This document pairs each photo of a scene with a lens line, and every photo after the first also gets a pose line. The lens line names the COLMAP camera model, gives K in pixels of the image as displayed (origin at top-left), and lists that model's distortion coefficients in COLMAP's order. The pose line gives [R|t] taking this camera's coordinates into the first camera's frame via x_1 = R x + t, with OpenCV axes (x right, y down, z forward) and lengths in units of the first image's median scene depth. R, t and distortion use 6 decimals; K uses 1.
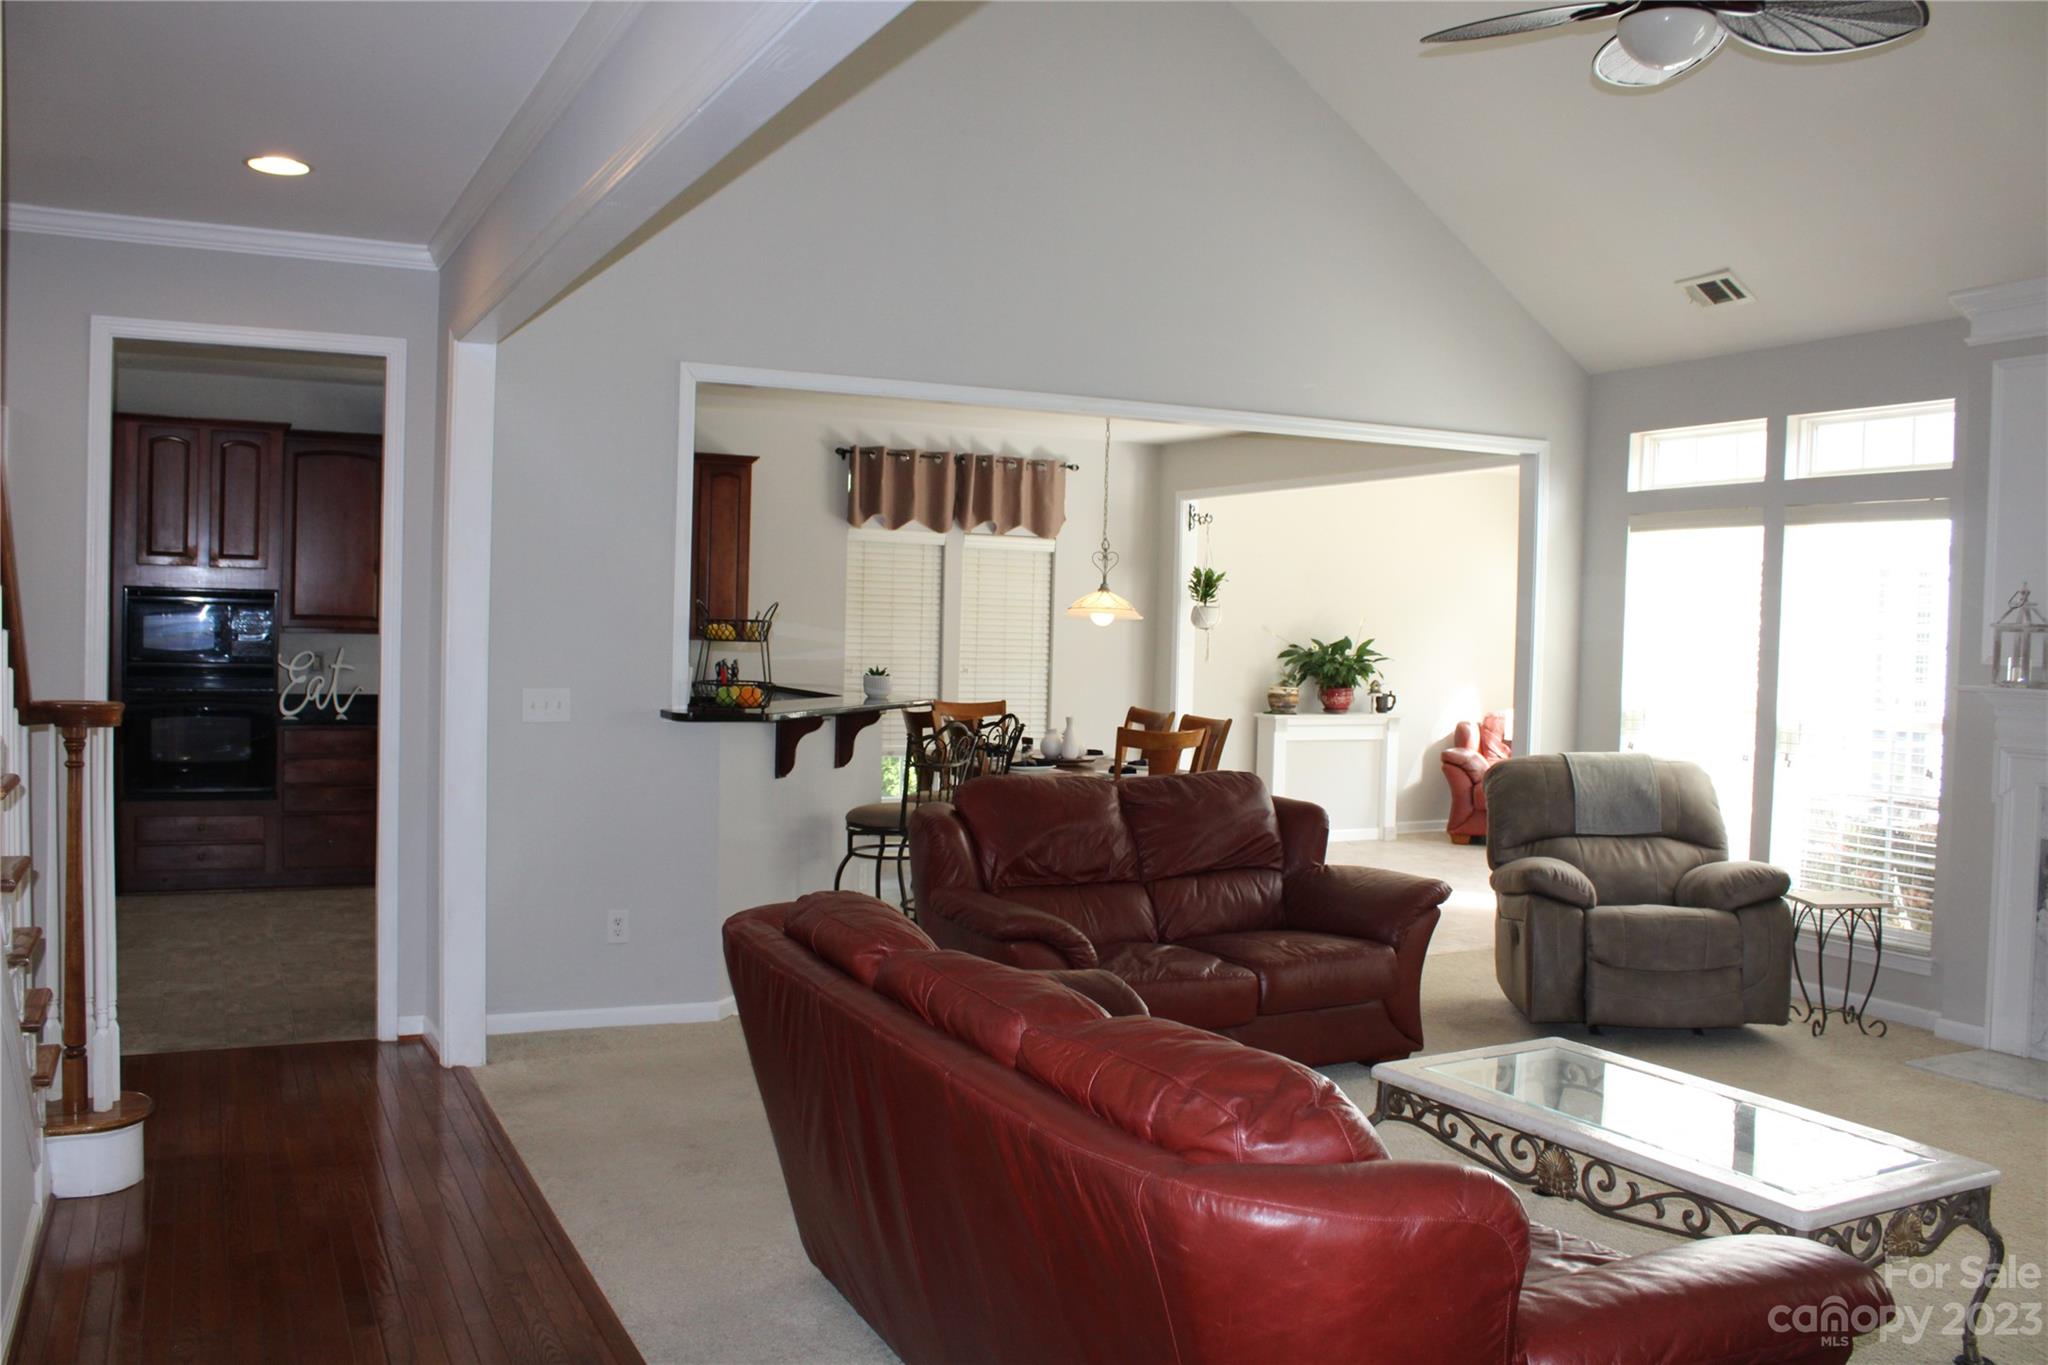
lens RADIAL K [[1695.9, 0, 1017.7], [0, 1695.9, 669.8], [0, 0, 1]] dist [-0.175320, 0.158749]
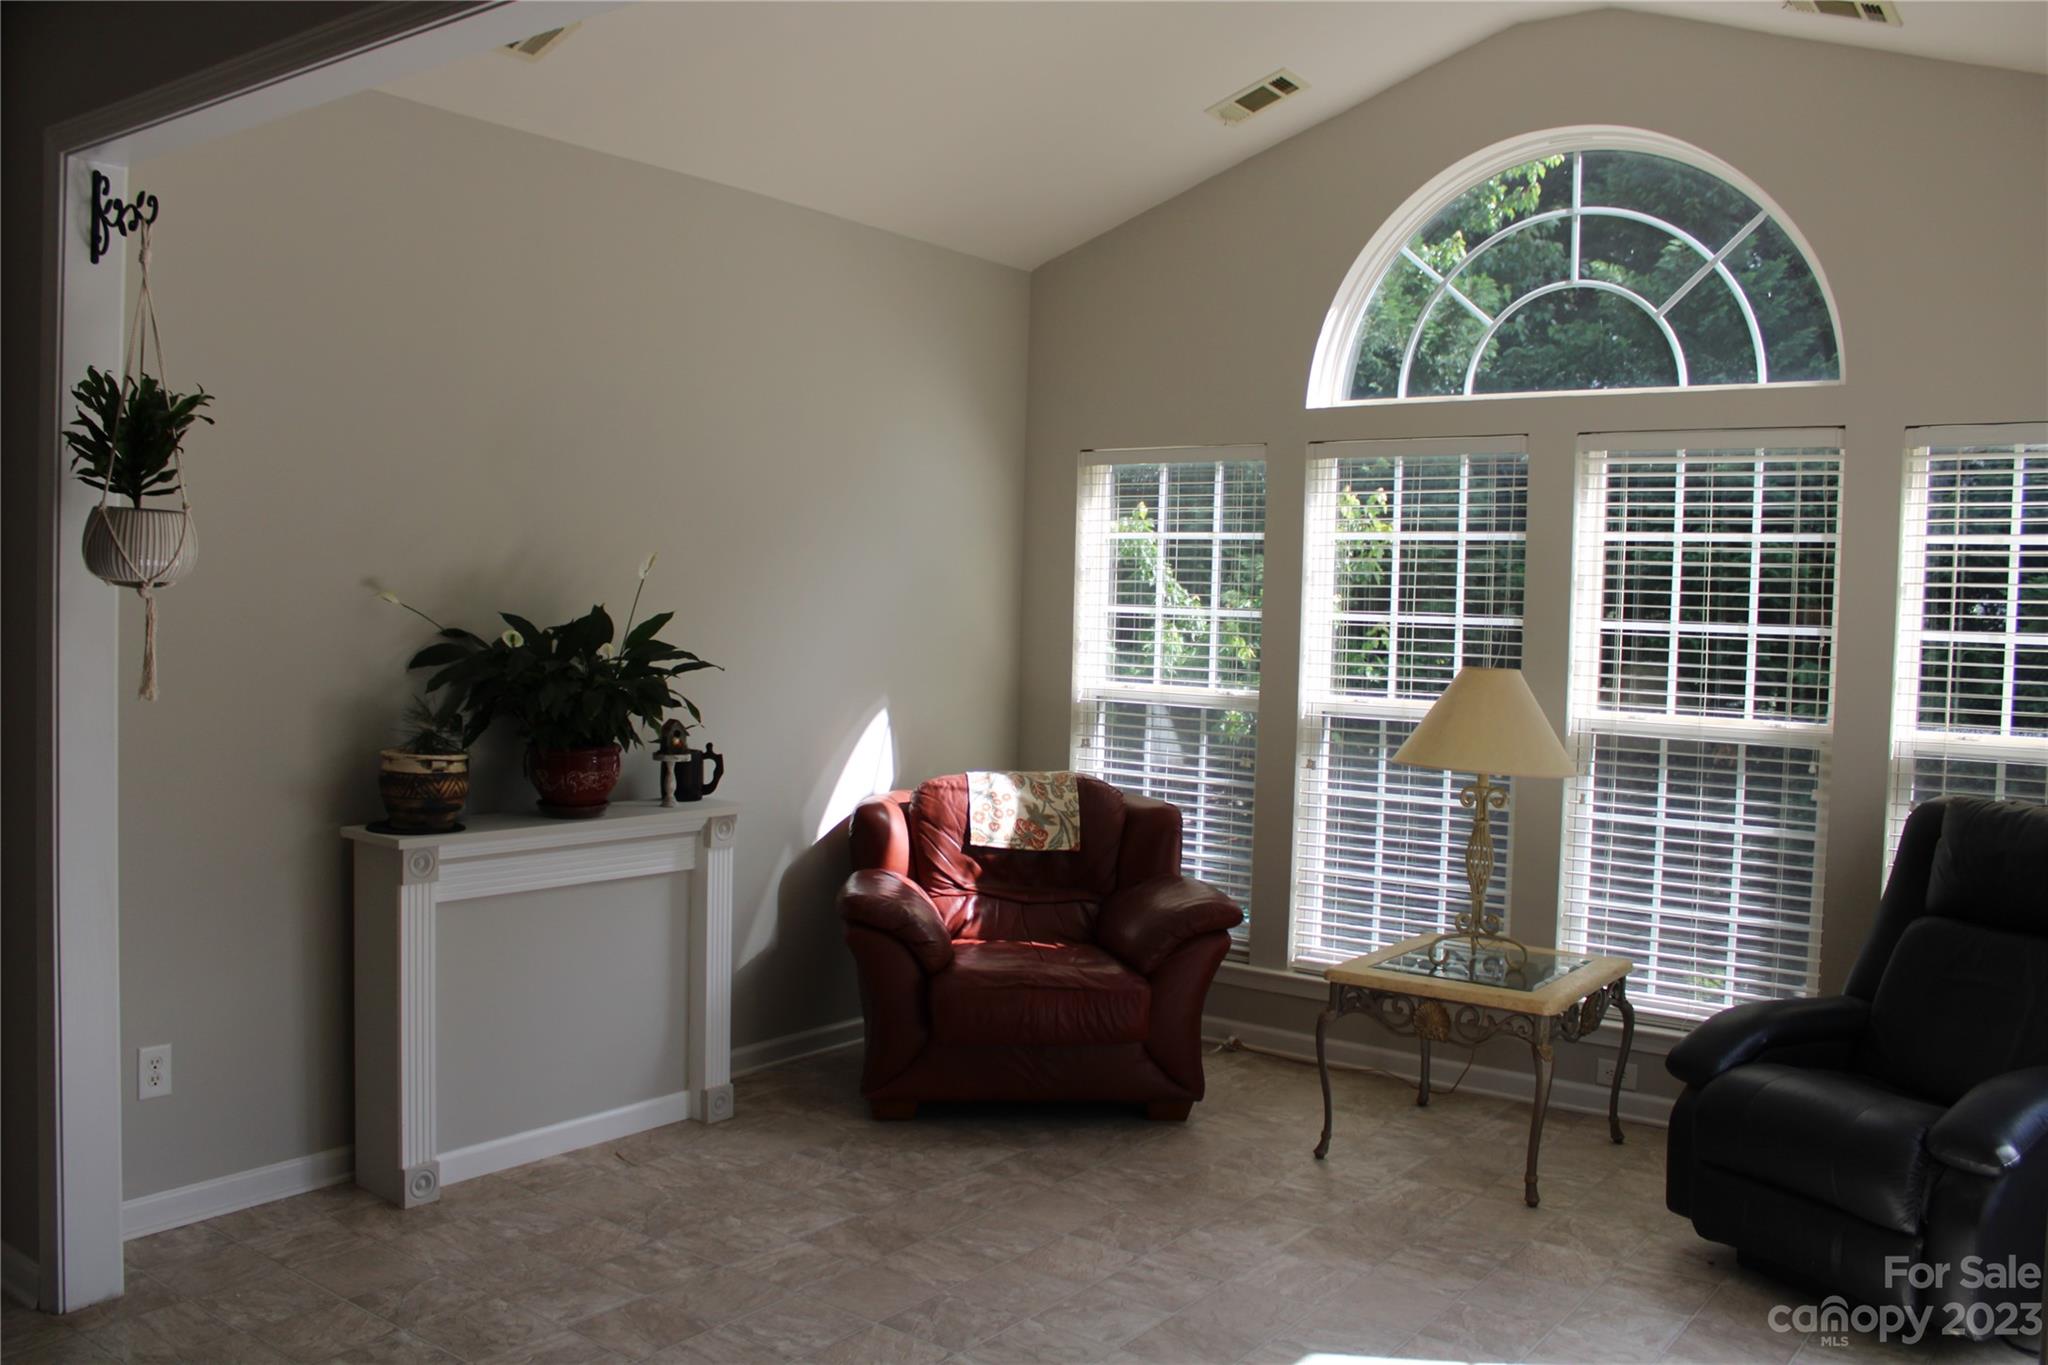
lens RADIAL K [[1695.9, 0, 1017.7], [0, 1695.9, 669.8], [0, 0, 1]] dist [-0.175320, 0.158749]
pose [[0.891125, -0.016277, 0.453466, 0.110793], [0.003861, 0.999592, 0.028293, -0.016098], [-0.453742, -0.023461, 0.890824, 0.635222]]
